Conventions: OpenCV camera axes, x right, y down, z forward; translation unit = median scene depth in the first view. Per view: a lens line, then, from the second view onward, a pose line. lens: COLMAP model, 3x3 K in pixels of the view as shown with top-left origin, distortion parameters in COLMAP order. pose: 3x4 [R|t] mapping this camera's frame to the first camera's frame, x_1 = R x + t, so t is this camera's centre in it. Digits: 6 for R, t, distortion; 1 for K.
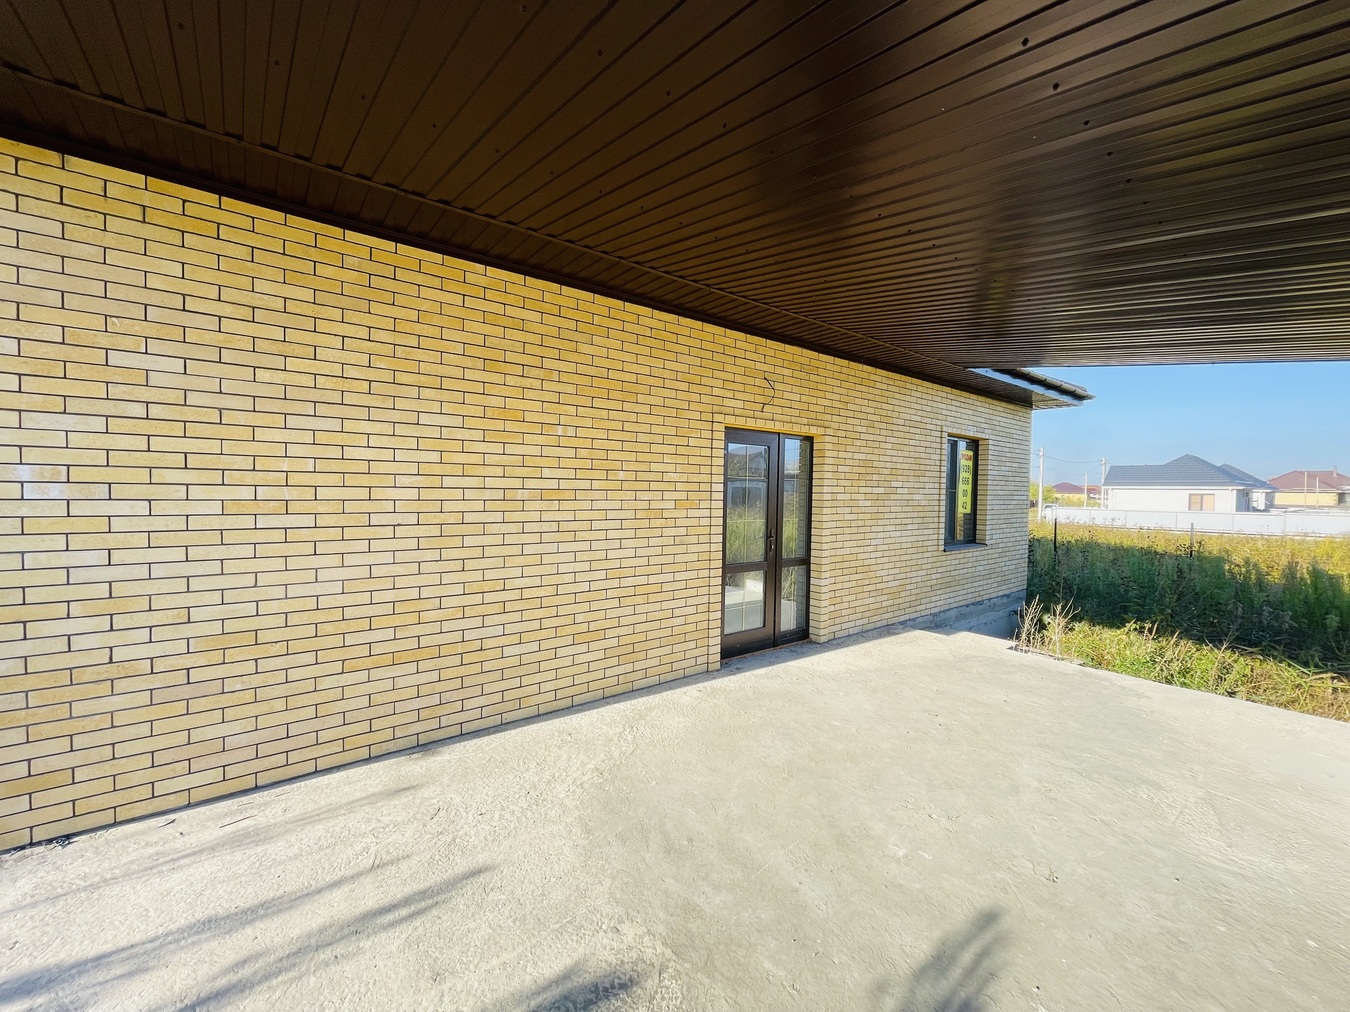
lens RADIAL K [[543.8, 0, 667.1], [0, 543.8, 507.4], [0, 0, 1]] dist [-0.003488, -0.000459]
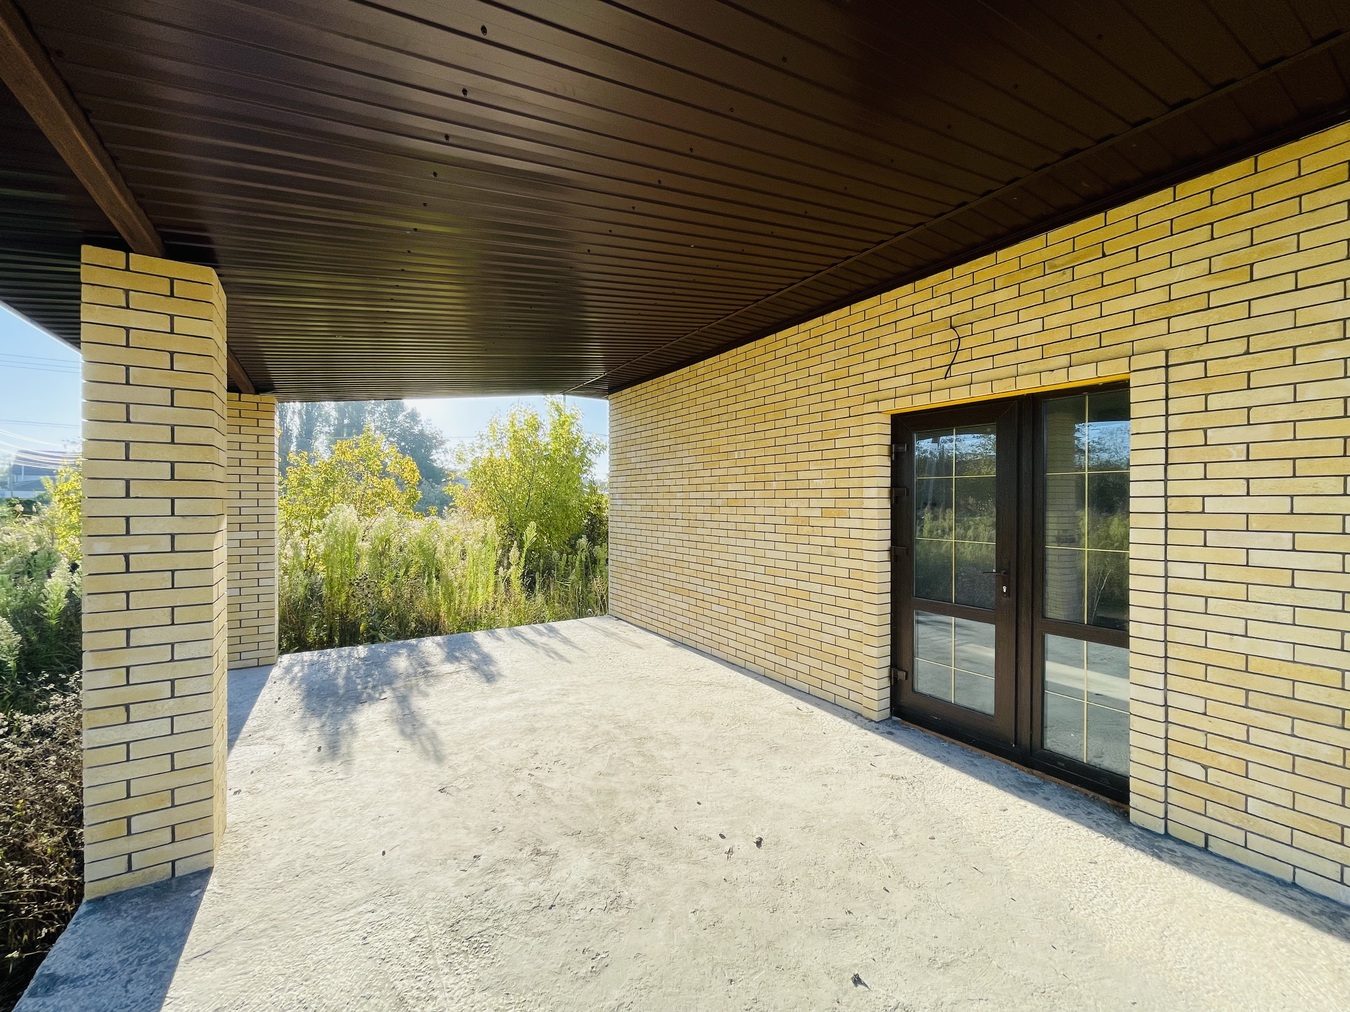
lens RADIAL K [[543.8, 0, 667.1], [0, 543.8, 507.4], [0, 0, 1]] dist [-0.003488, -0.000459]
pose [[-0.093630, -0.003315, -0.995602, 1.066401], [-0.034686, 0.999398, -0.000066, -0.005021], [0.995003, 0.034527, -0.093688, 0.883314]]
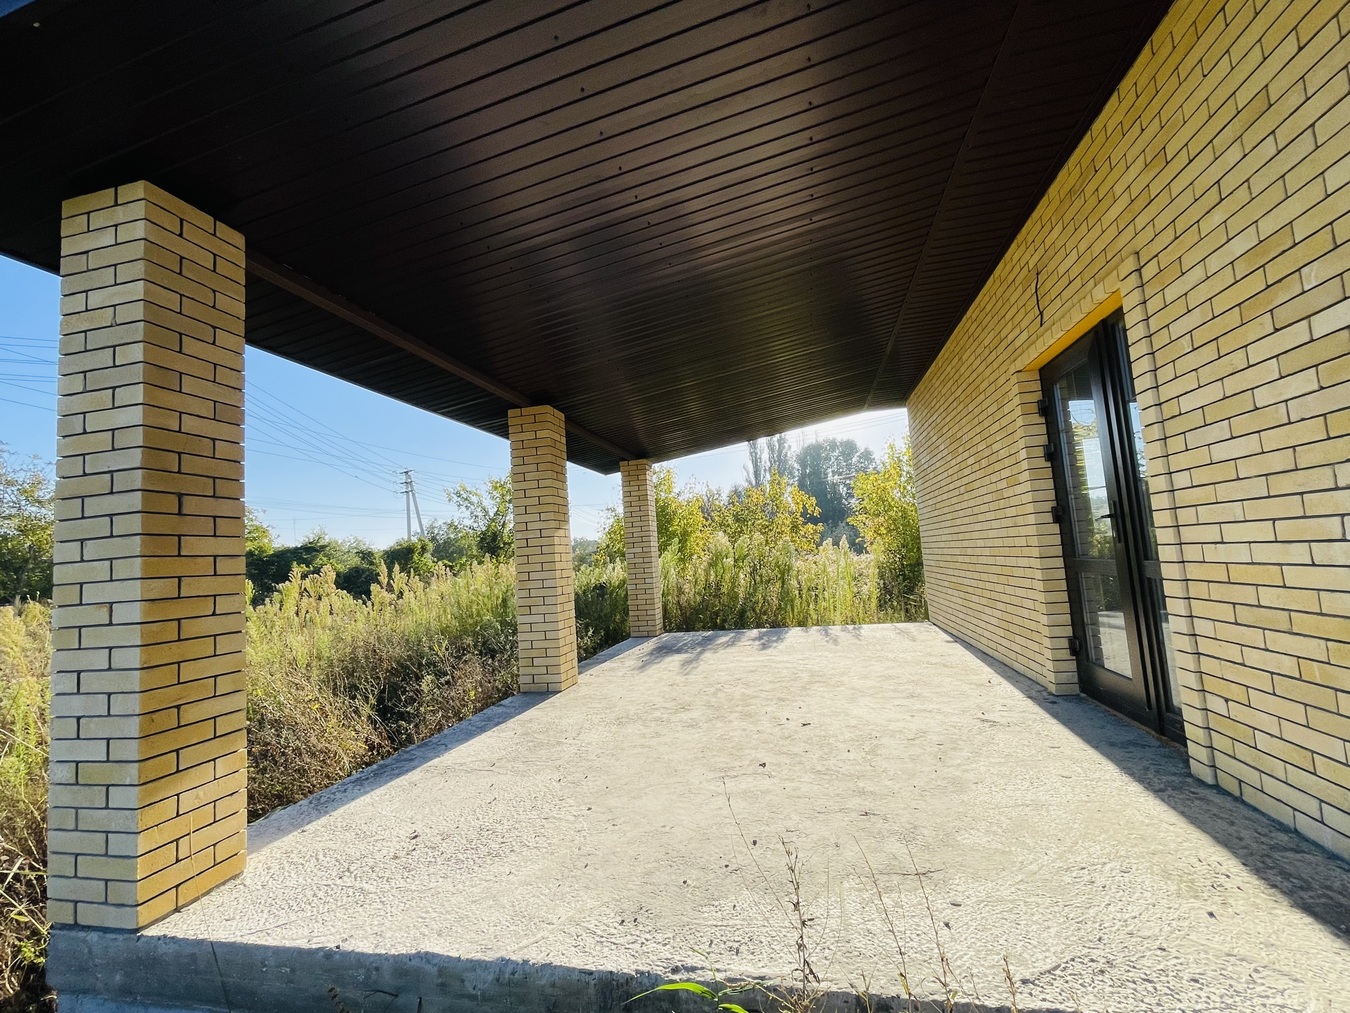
lens RADIAL K [[591.2, 0, 675.0], [0, 591.2, 506.5], [0, 0, 1]] dist [0.000141, -0.000013]
pose [[-0.764799, -0.015821, -0.644075, 1.180558], [0.039765, 0.996633, -0.071699, 0.093053], [0.643041, -0.080447, -0.761595, 1.514951]]
